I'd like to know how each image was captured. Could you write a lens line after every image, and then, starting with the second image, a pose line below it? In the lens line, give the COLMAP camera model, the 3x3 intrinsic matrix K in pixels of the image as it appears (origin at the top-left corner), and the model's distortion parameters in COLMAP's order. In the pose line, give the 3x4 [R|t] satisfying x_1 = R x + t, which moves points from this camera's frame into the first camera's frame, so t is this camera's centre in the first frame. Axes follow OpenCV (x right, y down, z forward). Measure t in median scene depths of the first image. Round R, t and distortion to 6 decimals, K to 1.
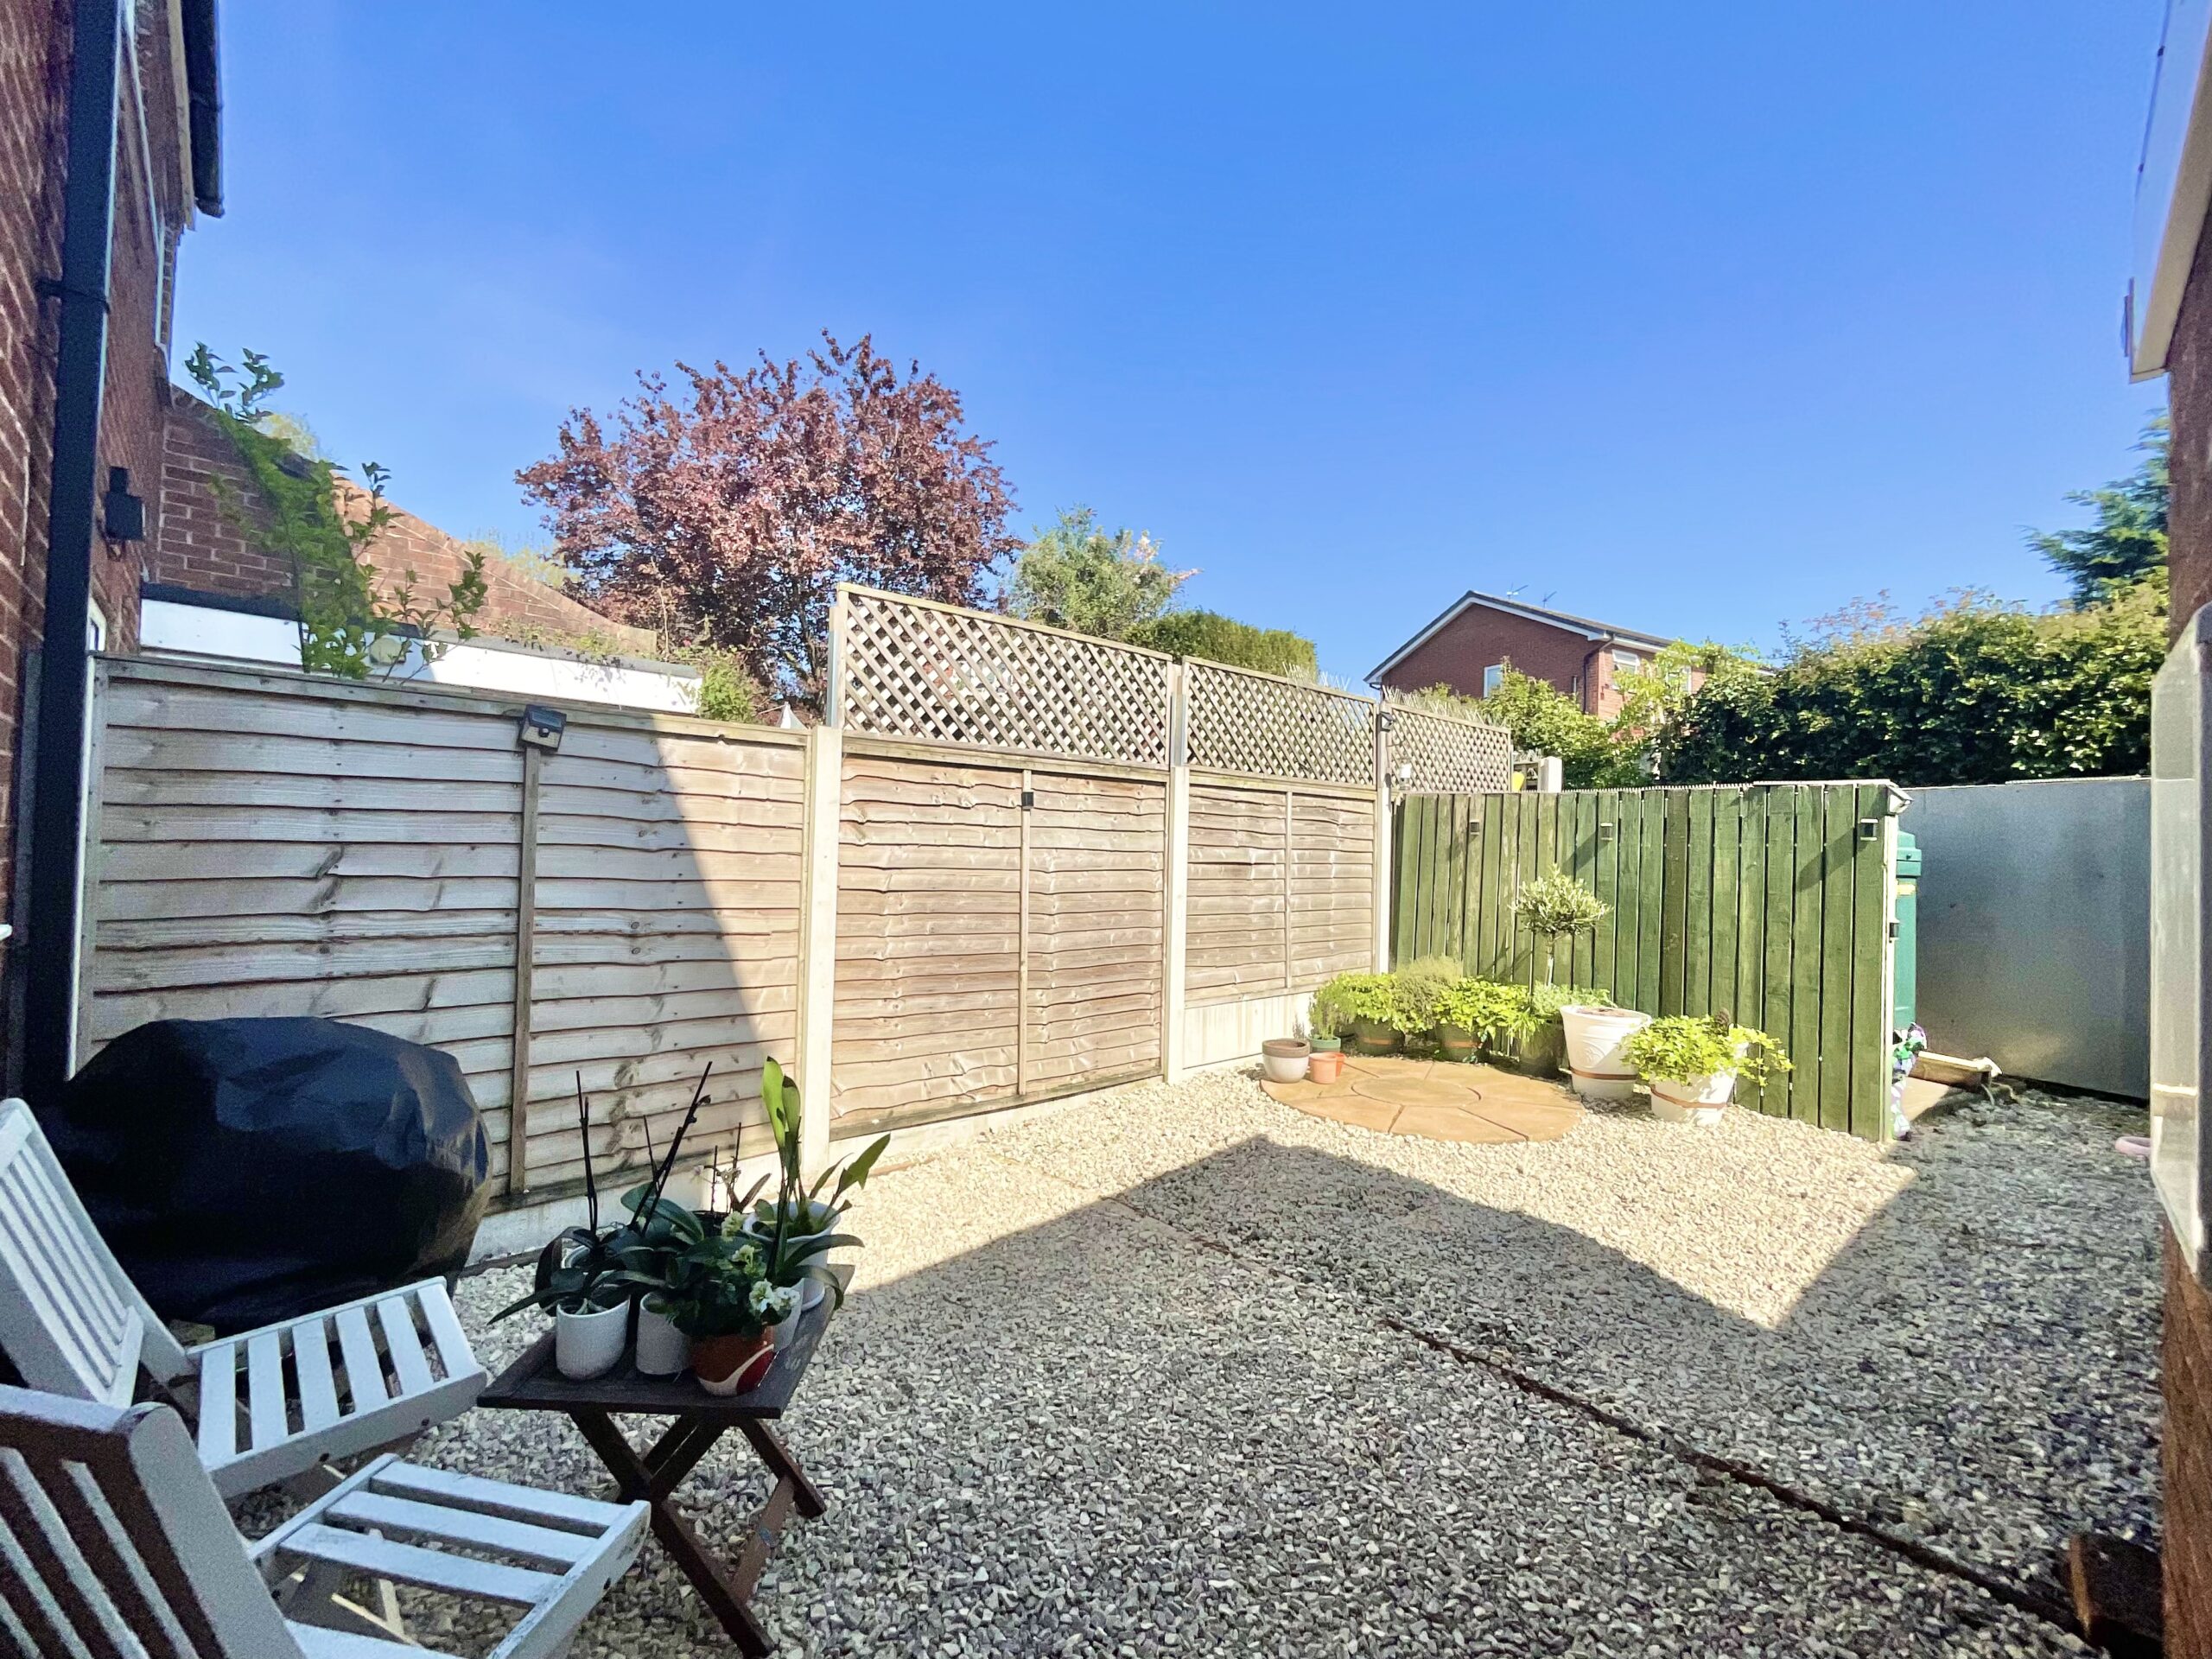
lens RADIAL K [[894.1, 0, 1104.6], [0, 894.1, 831.3], [0, 0, 1]] dist [-0.018510, 0.009480]
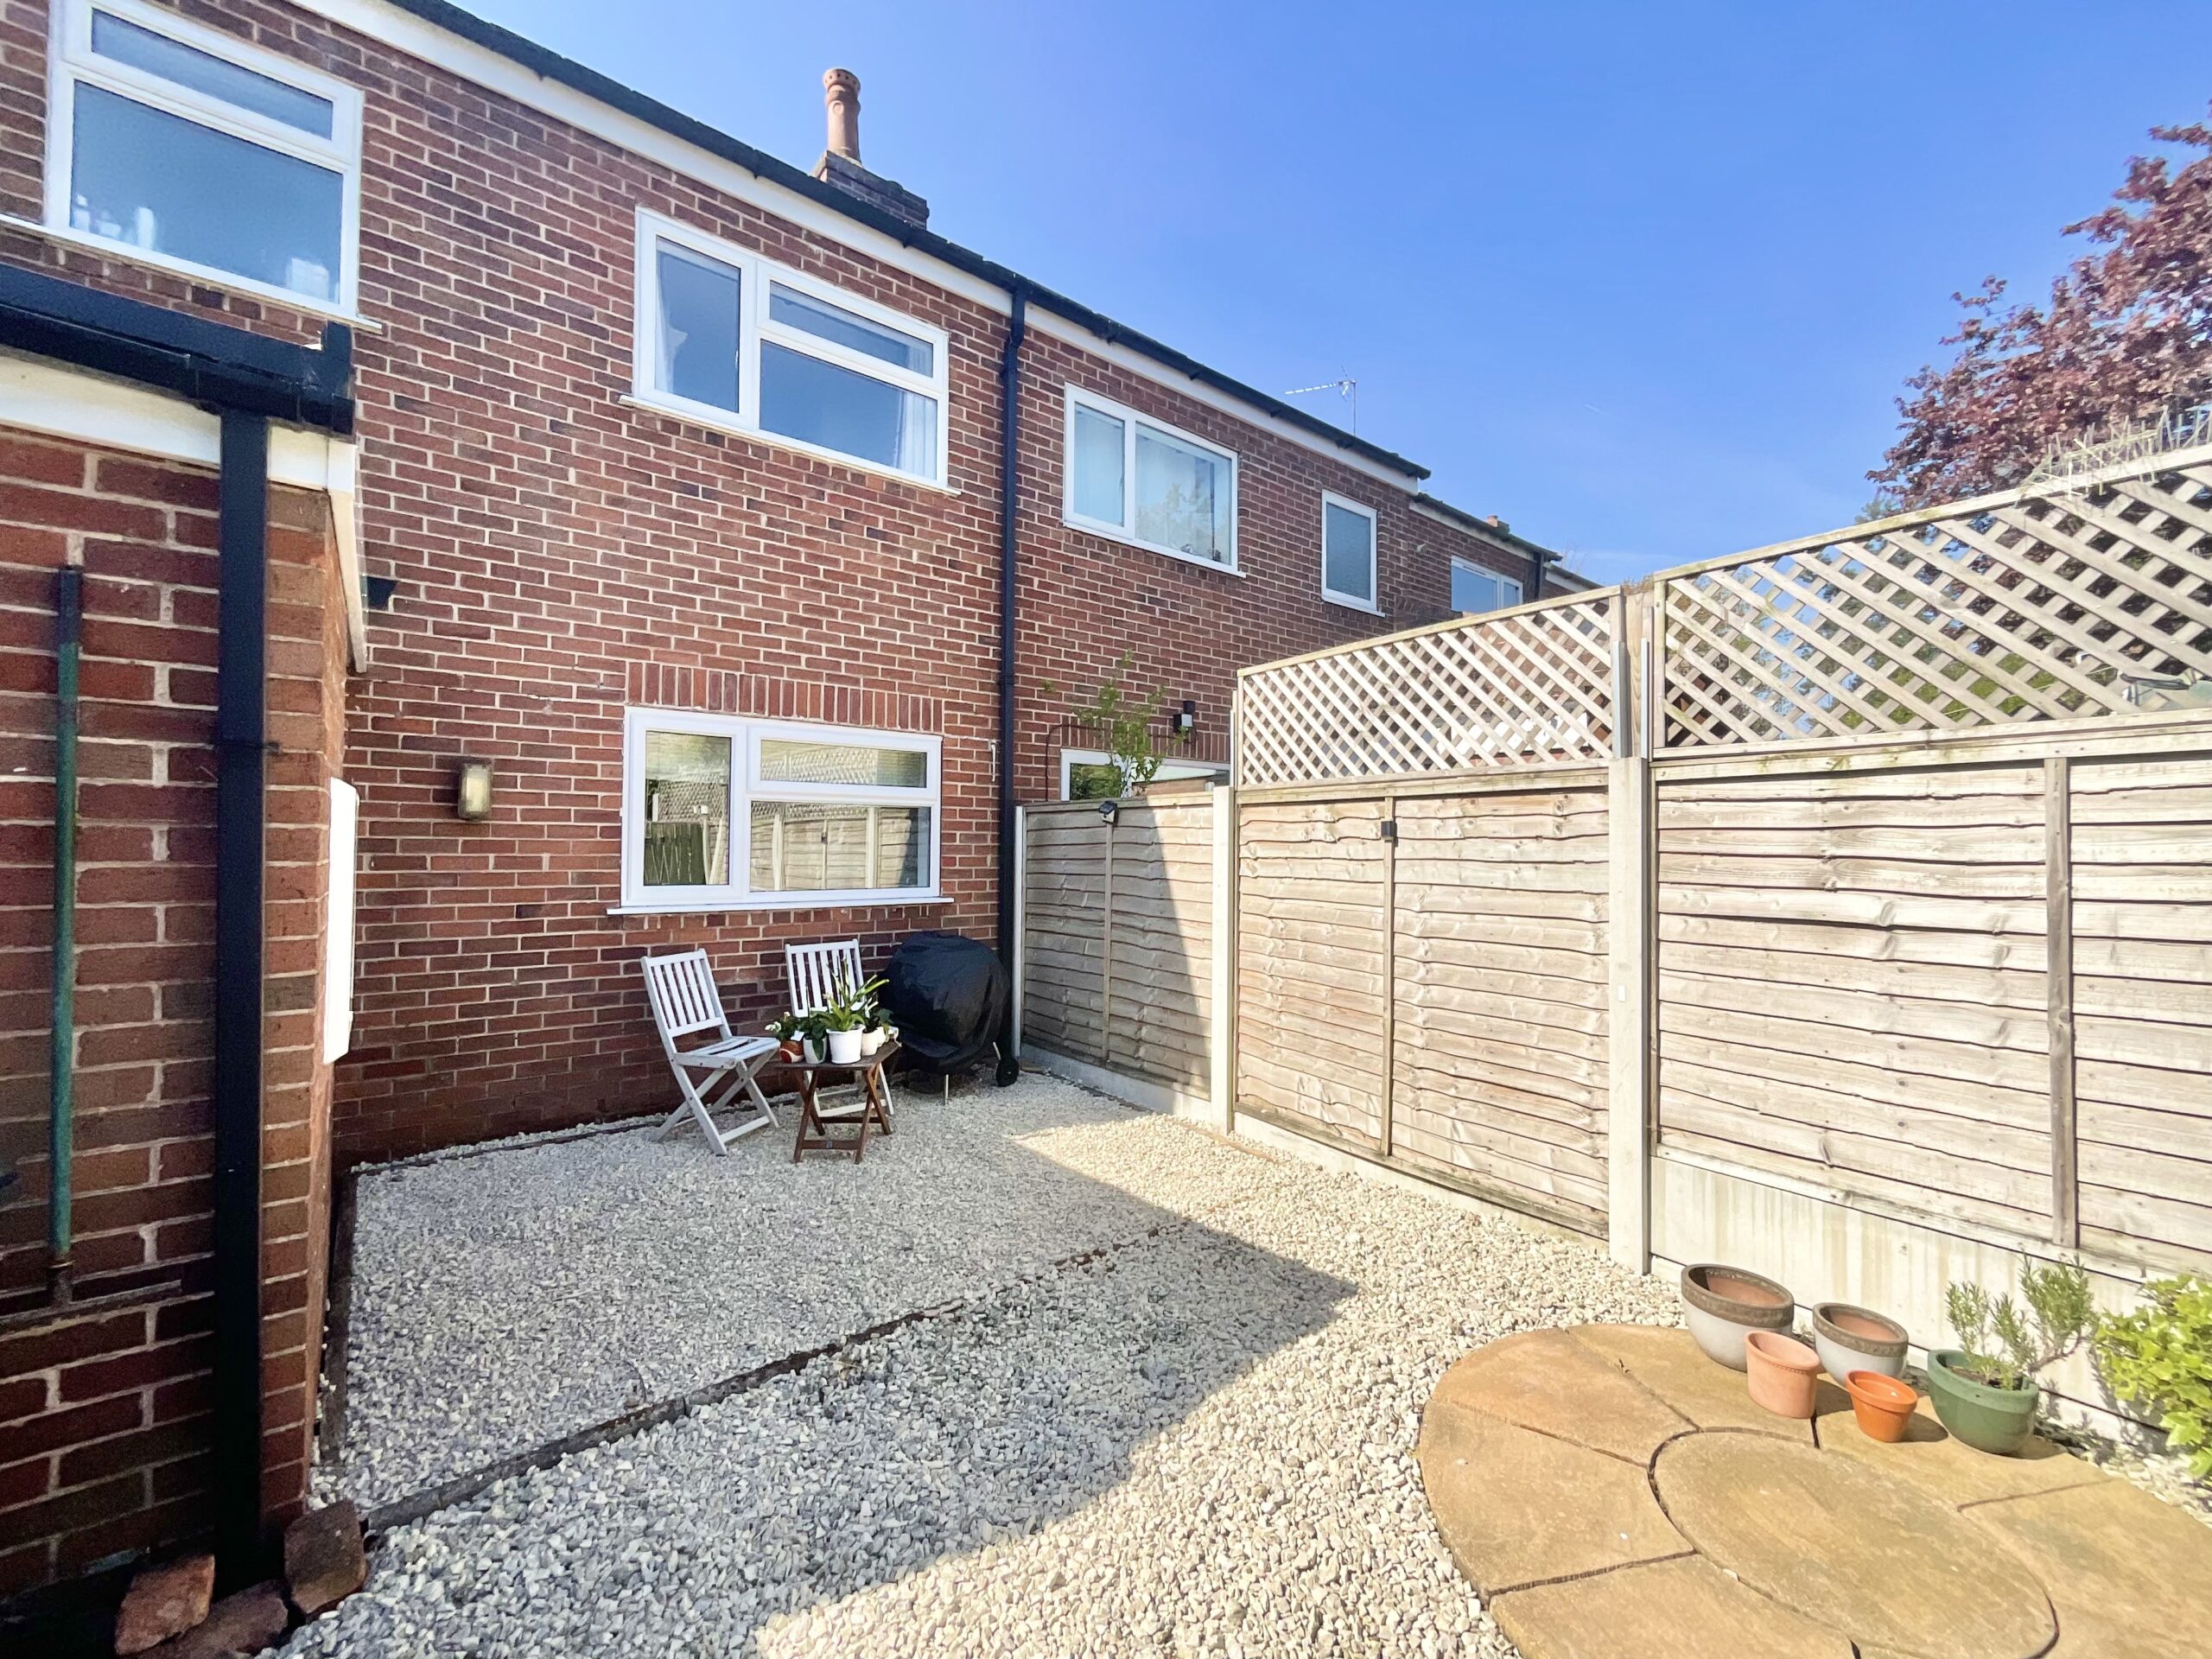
lens RADIAL K [[894.1, 0, 1104.6], [0, 894.1, 831.3], [0, 0, 1]] dist [-0.018510, 0.009480]
pose [[-0.102013, -0.049678, -0.993542, 0.844578], [0.001800, 0.998741, -0.050123, 0.011465], [0.994781, -0.006902, -0.101795, 0.801467]]
